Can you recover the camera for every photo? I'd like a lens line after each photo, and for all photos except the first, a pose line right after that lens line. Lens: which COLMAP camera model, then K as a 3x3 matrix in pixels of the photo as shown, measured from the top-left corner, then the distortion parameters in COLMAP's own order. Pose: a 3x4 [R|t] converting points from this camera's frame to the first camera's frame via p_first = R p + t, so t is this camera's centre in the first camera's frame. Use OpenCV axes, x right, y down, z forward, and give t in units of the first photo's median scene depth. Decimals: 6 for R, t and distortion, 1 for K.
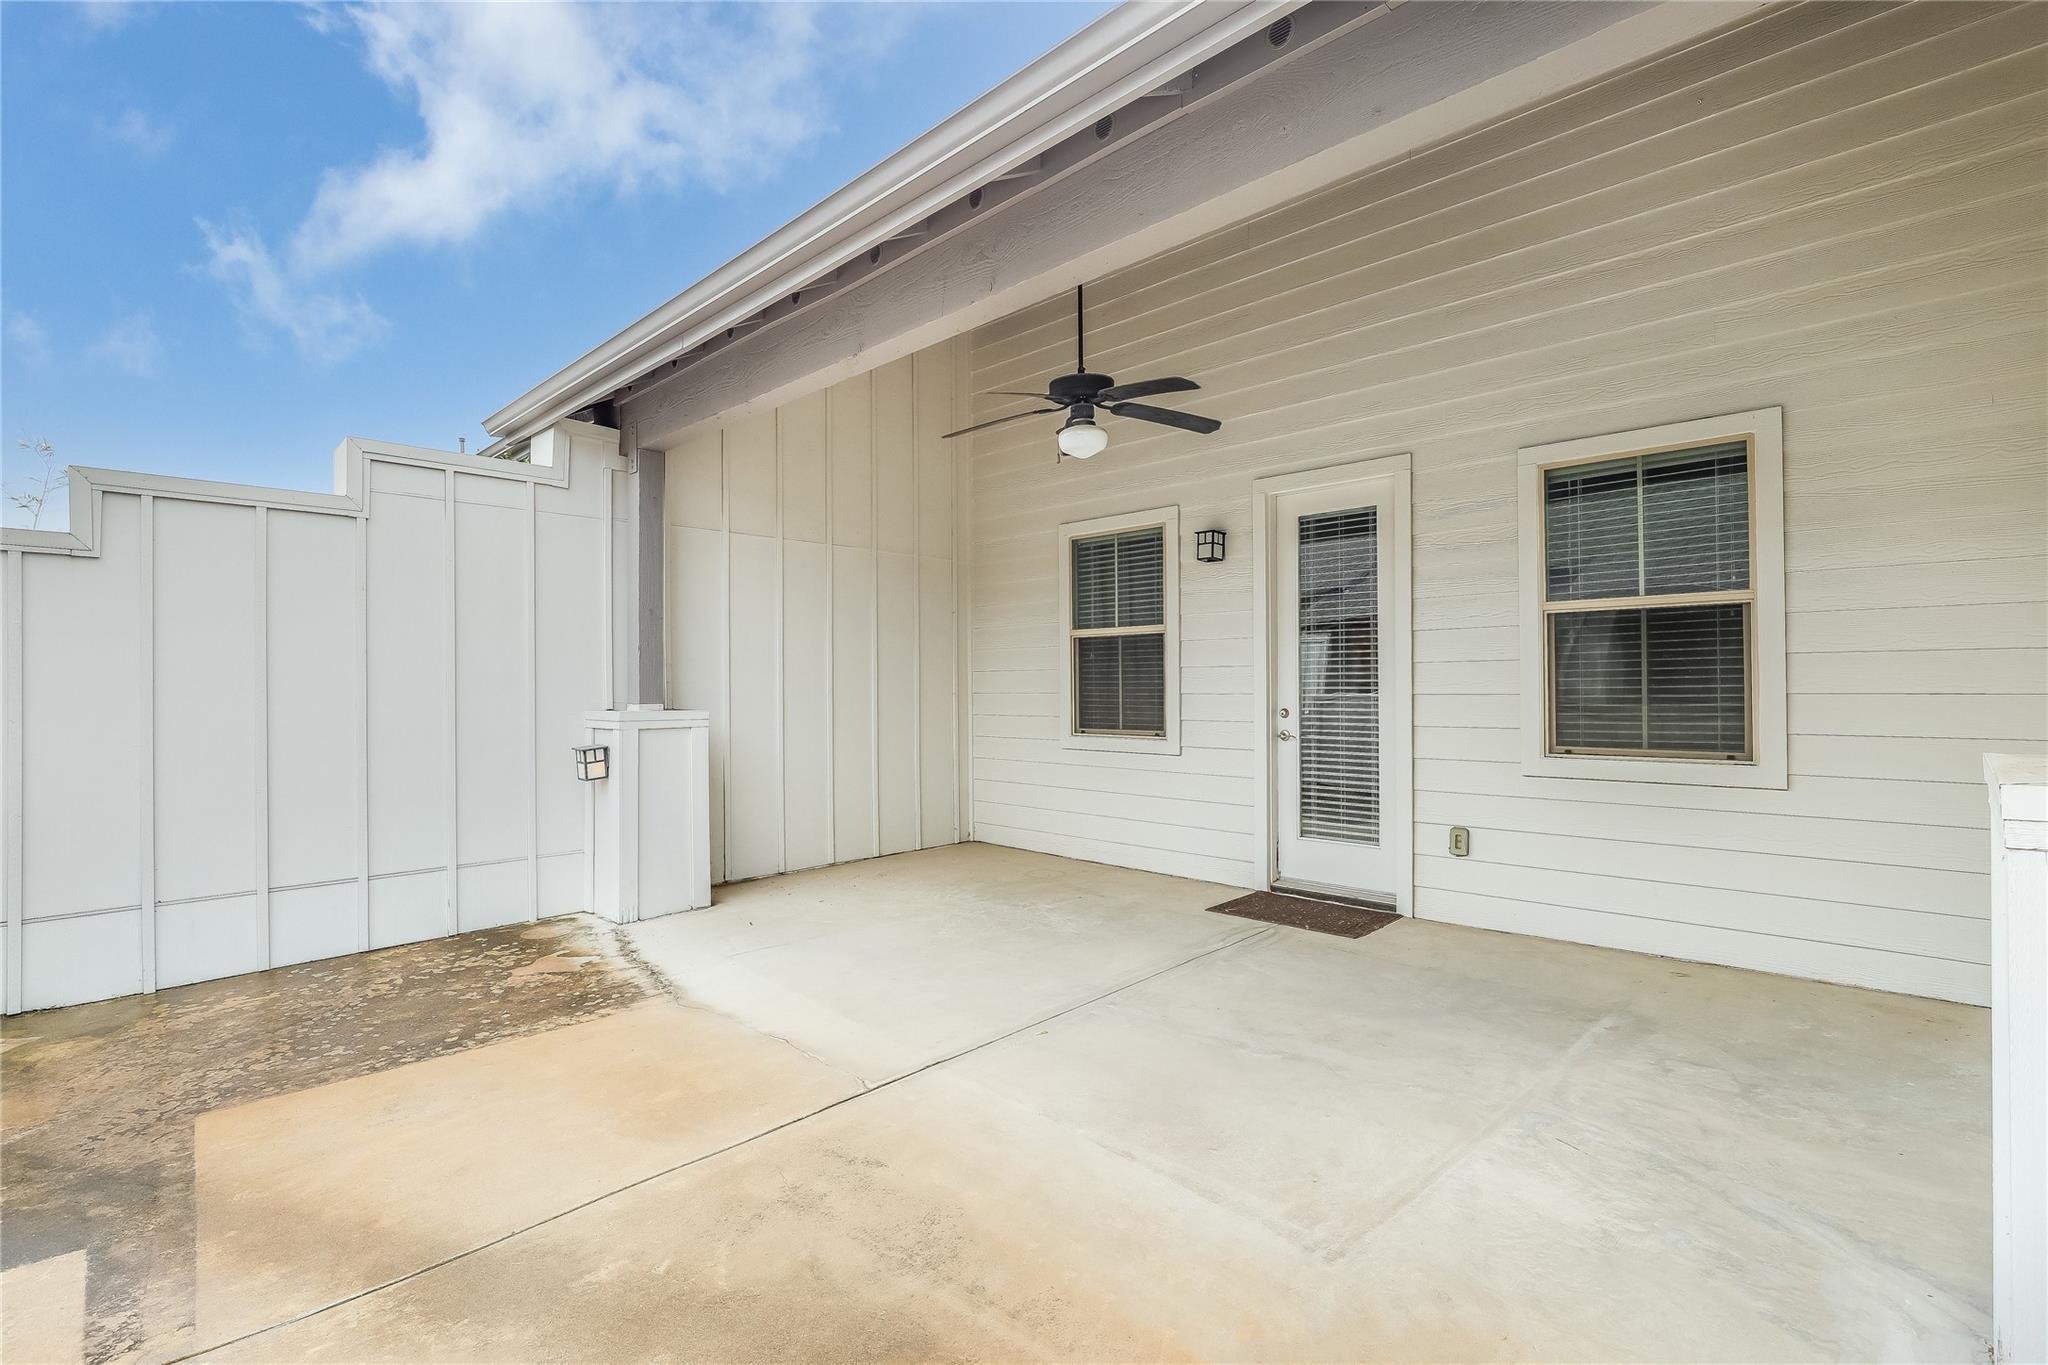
lens RADIAL K [[918.7, 0, 1029.0], [0, 918.7, 681.5], [0, 0, 1]] dist [-0.021594, -0.001550]
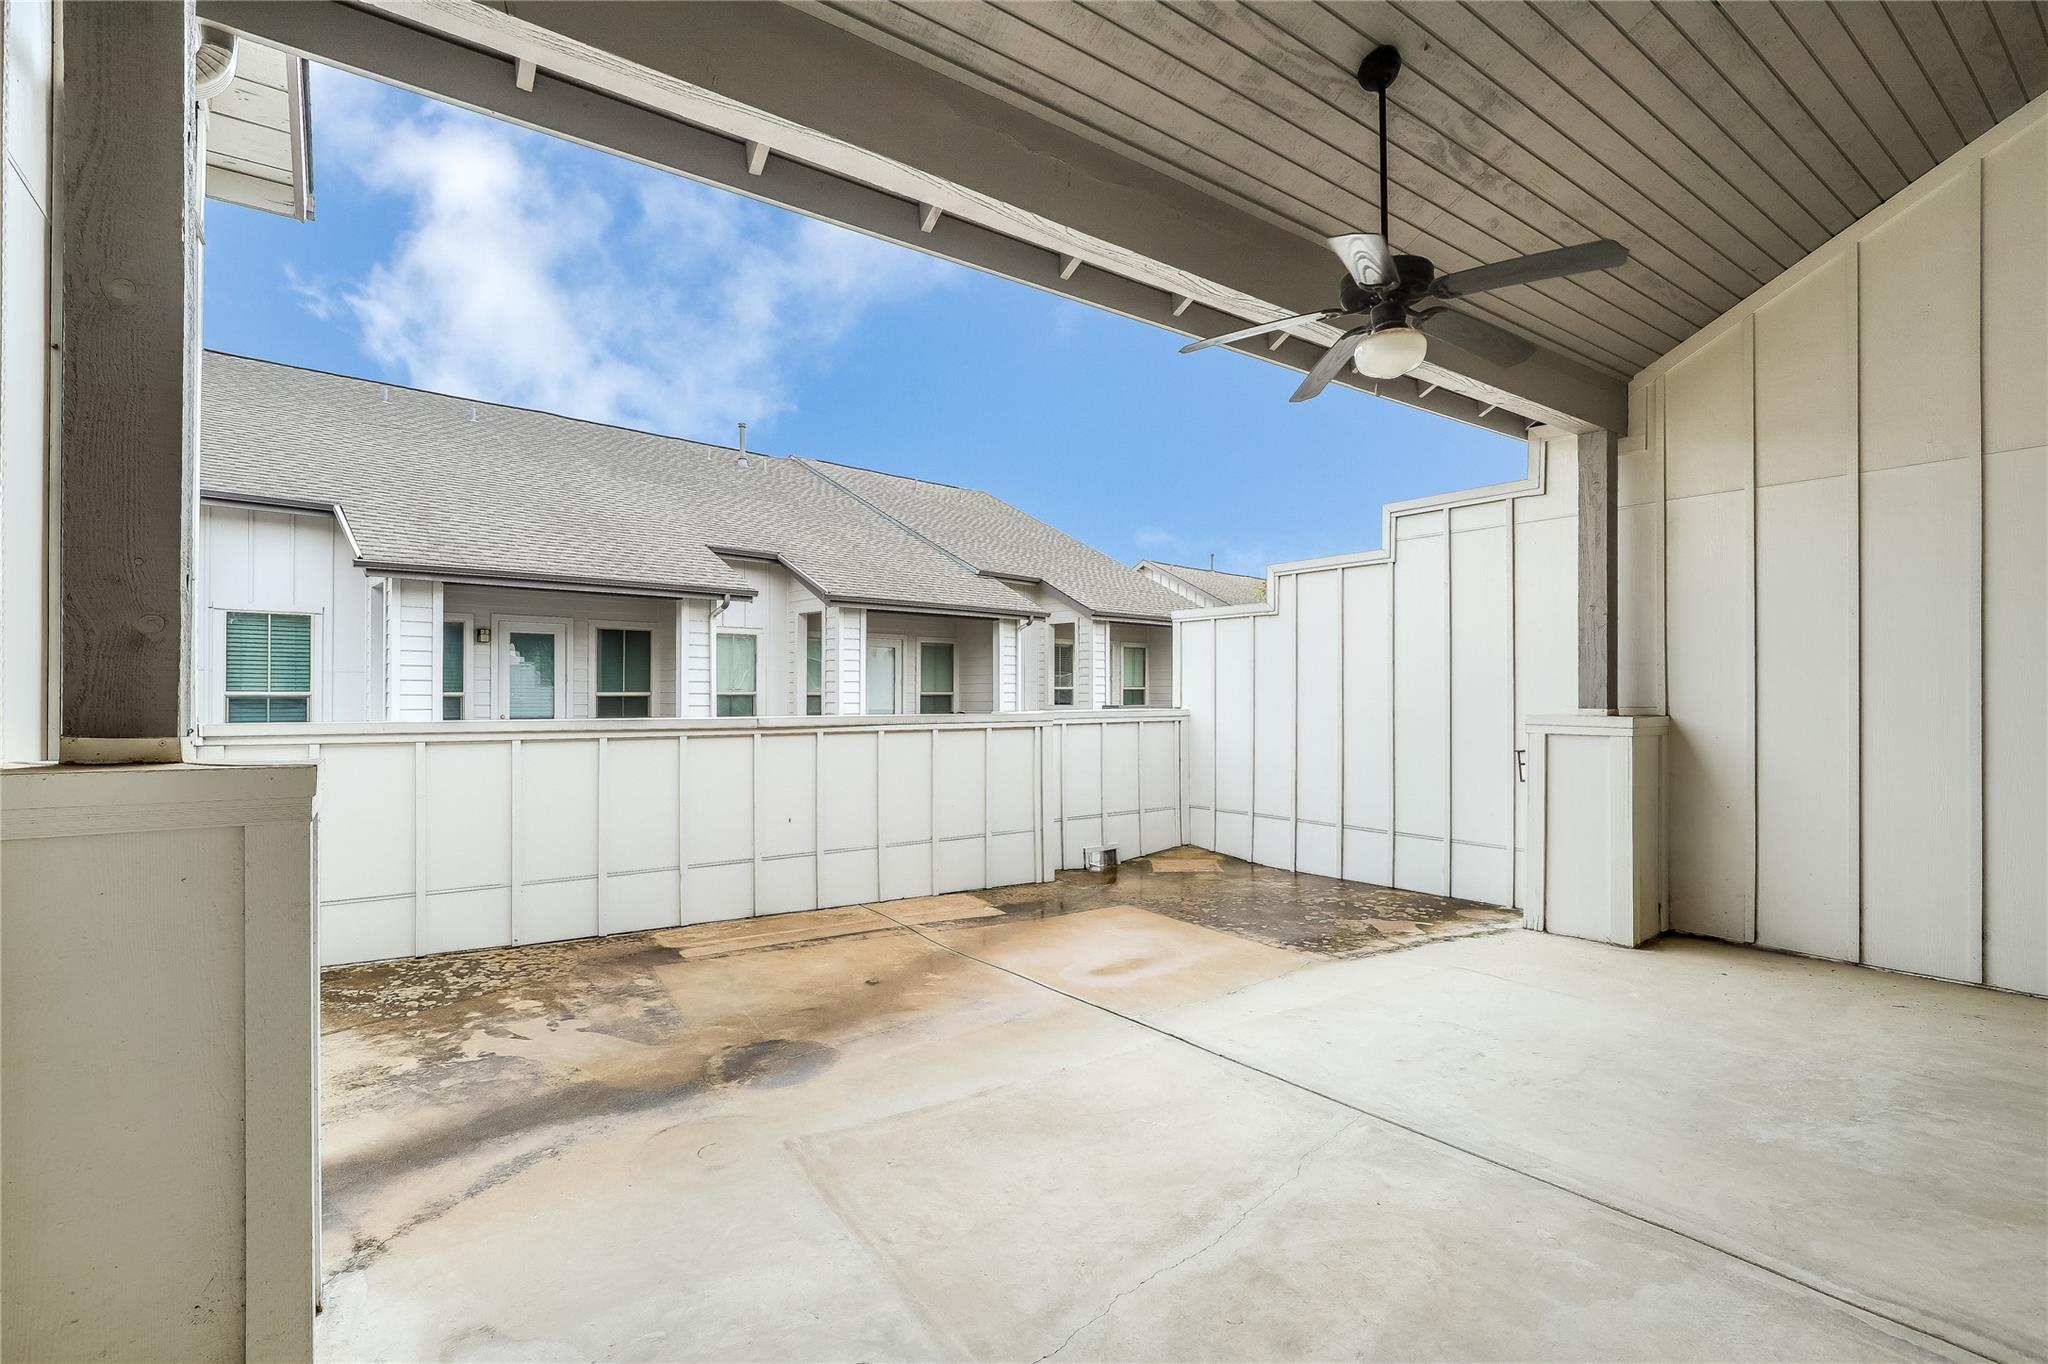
lens RADIAL K [[918.7, 0, 1026.6], [0, 918.7, 687.2], [0, 0, 1]] dist [-0.021594, -0.001550]
pose [[-0.150147, 0.002641, -0.988660, 0.919664], [-0.000014, 0.999996, 0.002673, -0.000535], [0.988664, 0.000415, -0.150146, 0.910622]]
